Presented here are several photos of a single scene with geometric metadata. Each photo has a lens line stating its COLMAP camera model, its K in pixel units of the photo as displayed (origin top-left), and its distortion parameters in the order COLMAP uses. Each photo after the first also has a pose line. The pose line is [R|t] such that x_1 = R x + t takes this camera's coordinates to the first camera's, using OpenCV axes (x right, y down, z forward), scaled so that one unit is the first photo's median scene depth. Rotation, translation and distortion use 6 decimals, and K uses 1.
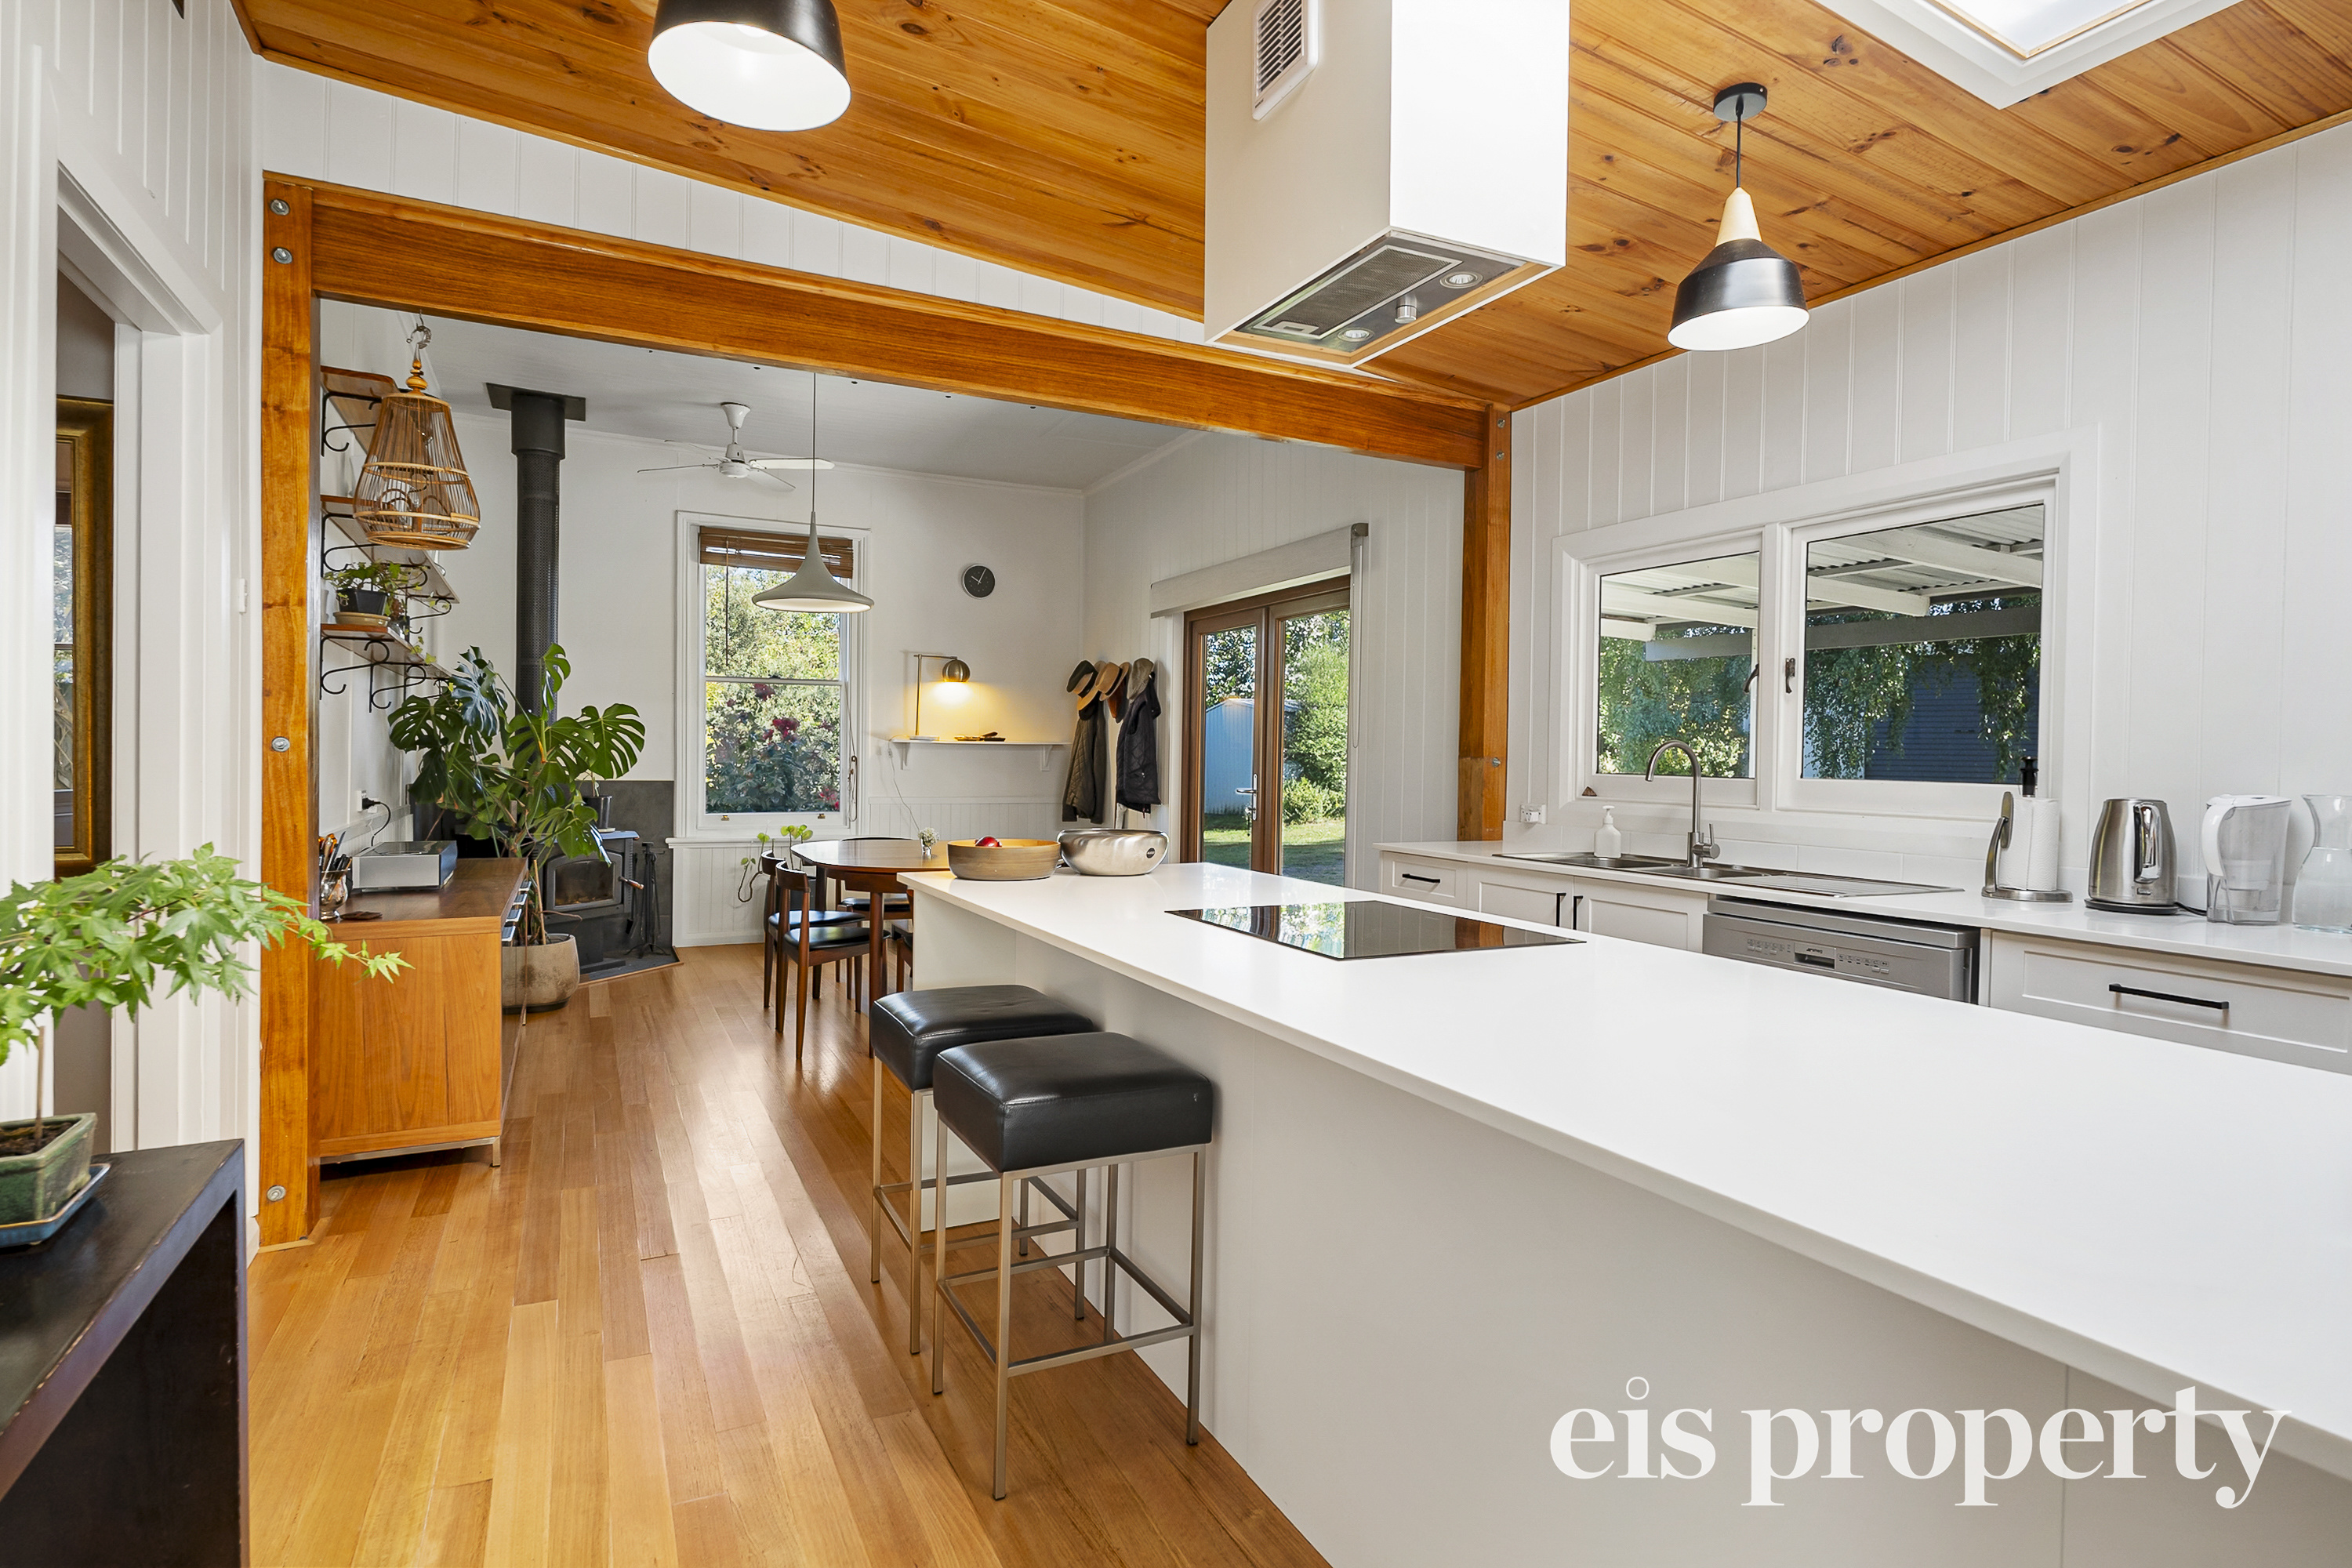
lens RADIAL K [[1149.0, 0, 1177.5], [0, 1149.0, 777.8], [0, 0, 1]] dist [0.000446, 0.000772]
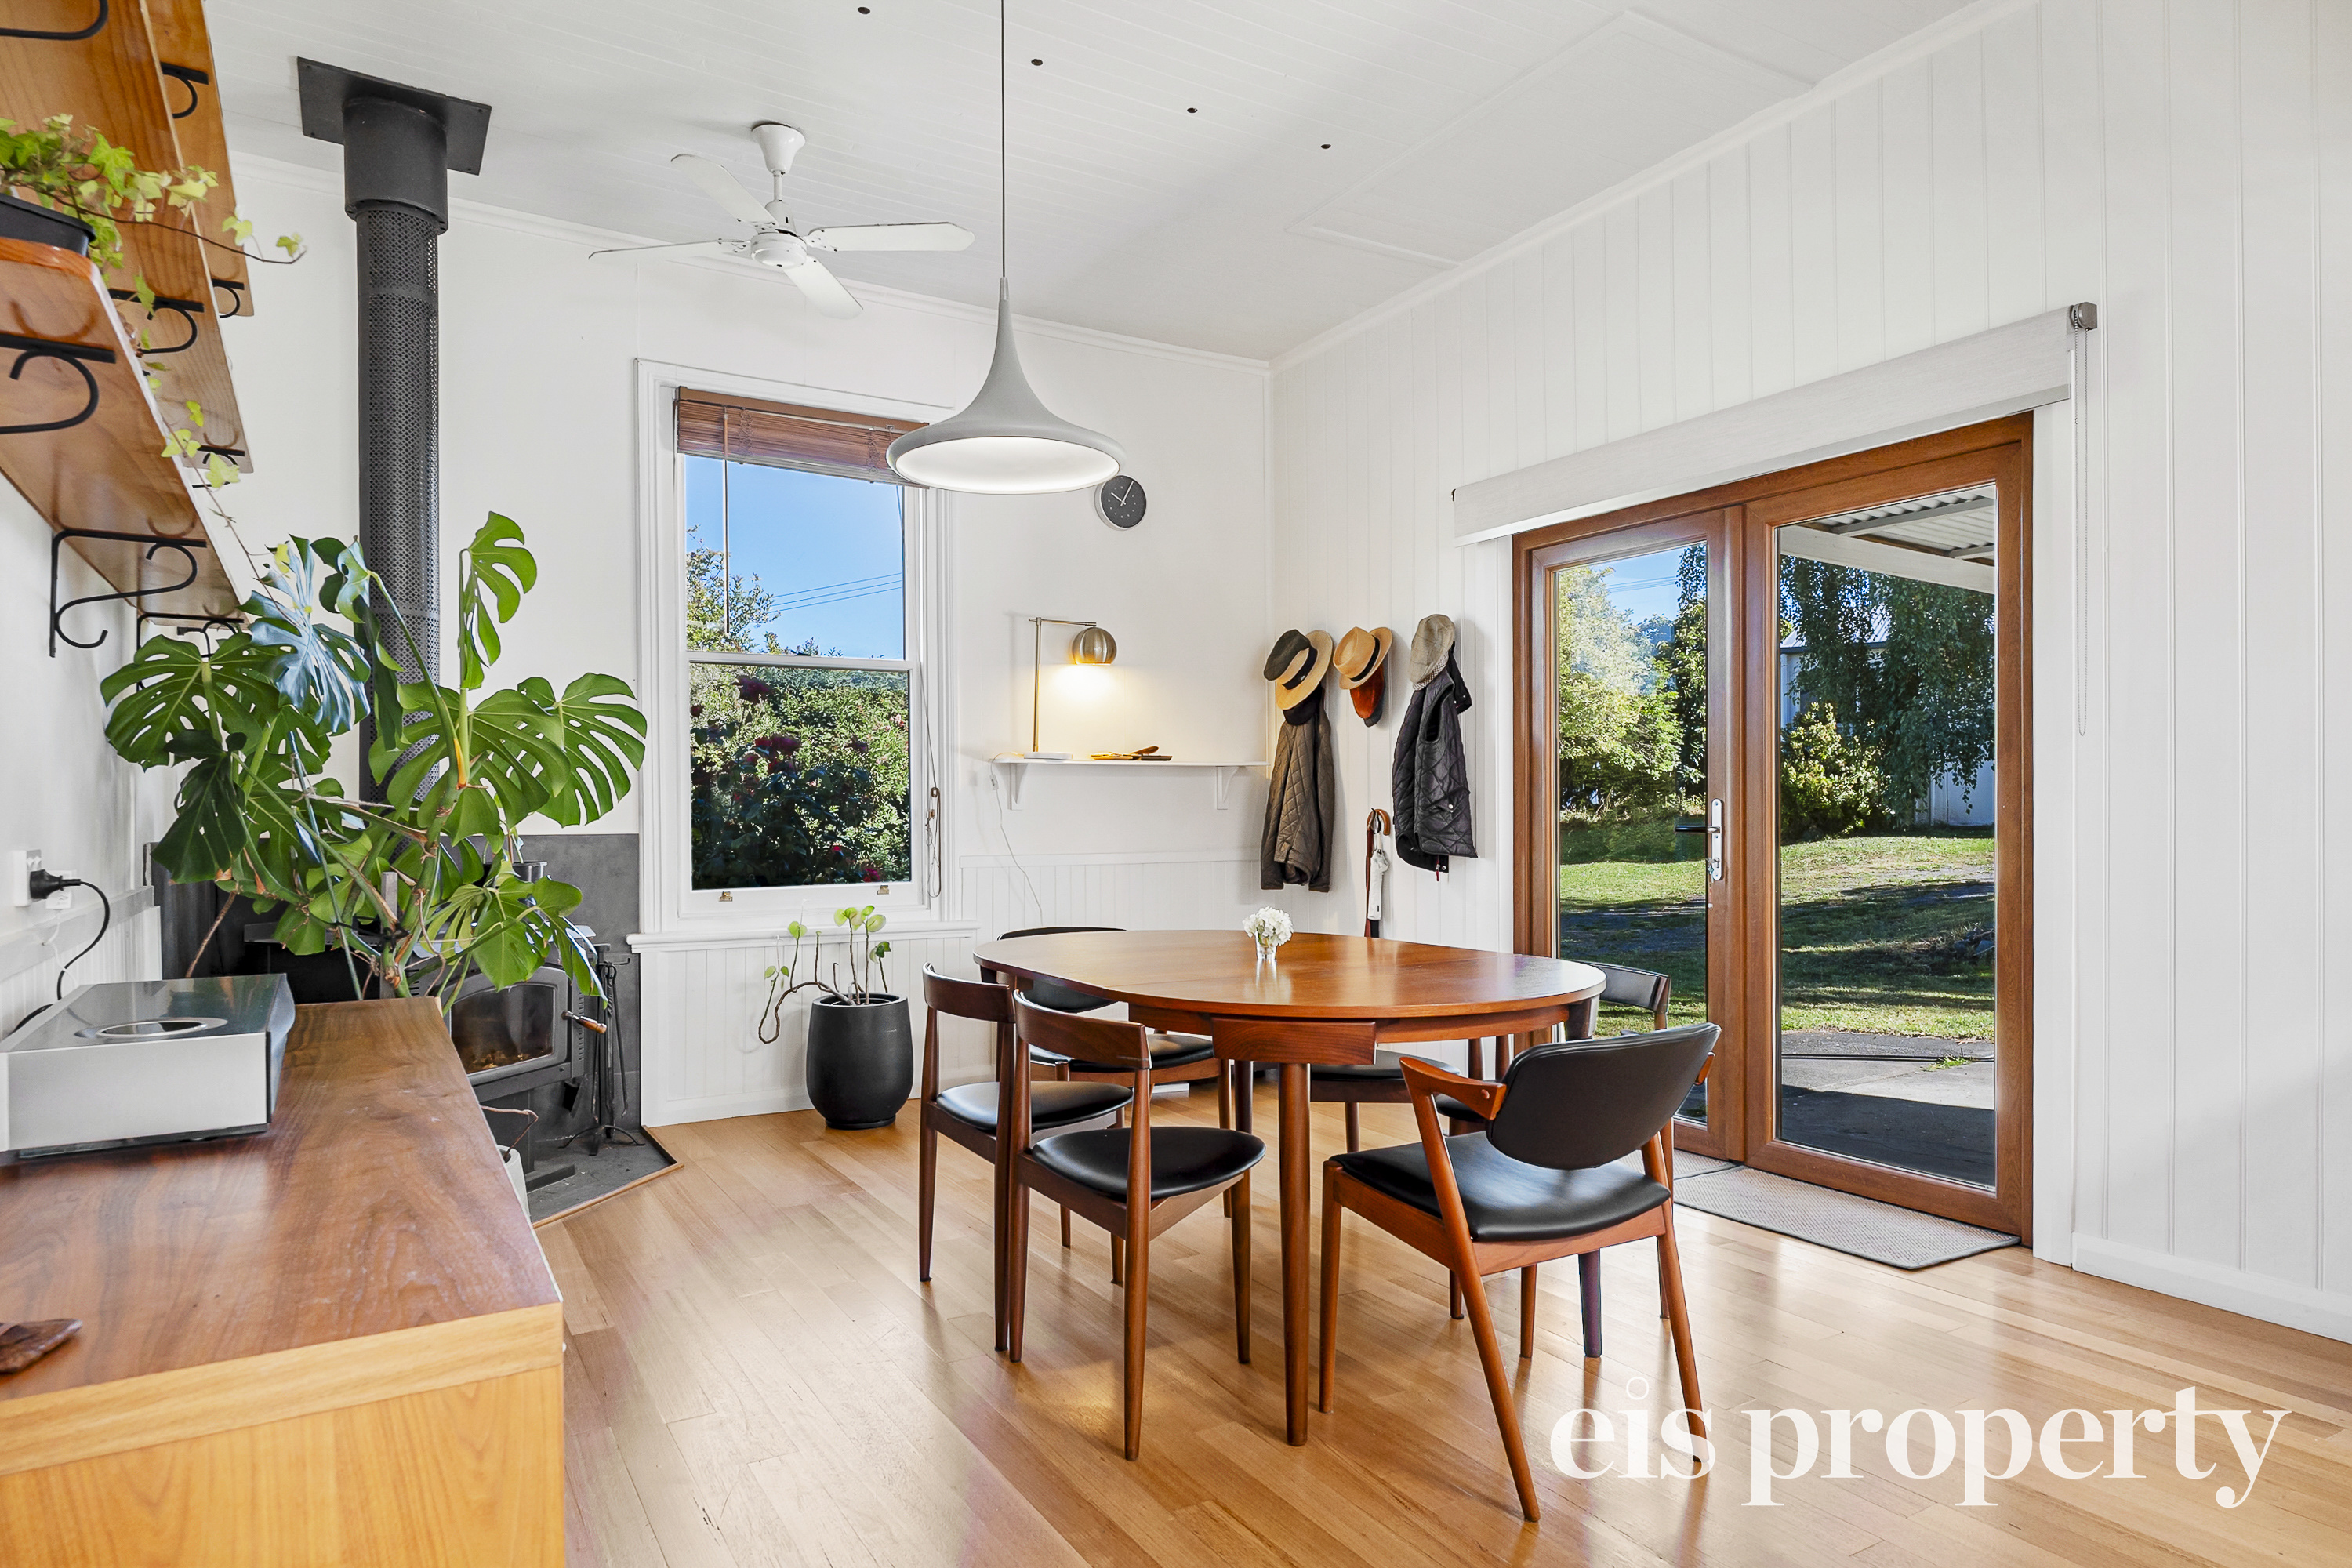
lens RADIAL K [[1378.5, 0, 1237.4], [0, 1378.5, 824.4], [0, 0, 1]] dist [-0.005021, -0.002174]
pose [[0.996050, -0.019333, 0.086668, -0.213638], [0.019832, 0.999791, -0.004898, 0.007575], [-0.086555, 0.006598, 0.996225, 0.313036]]
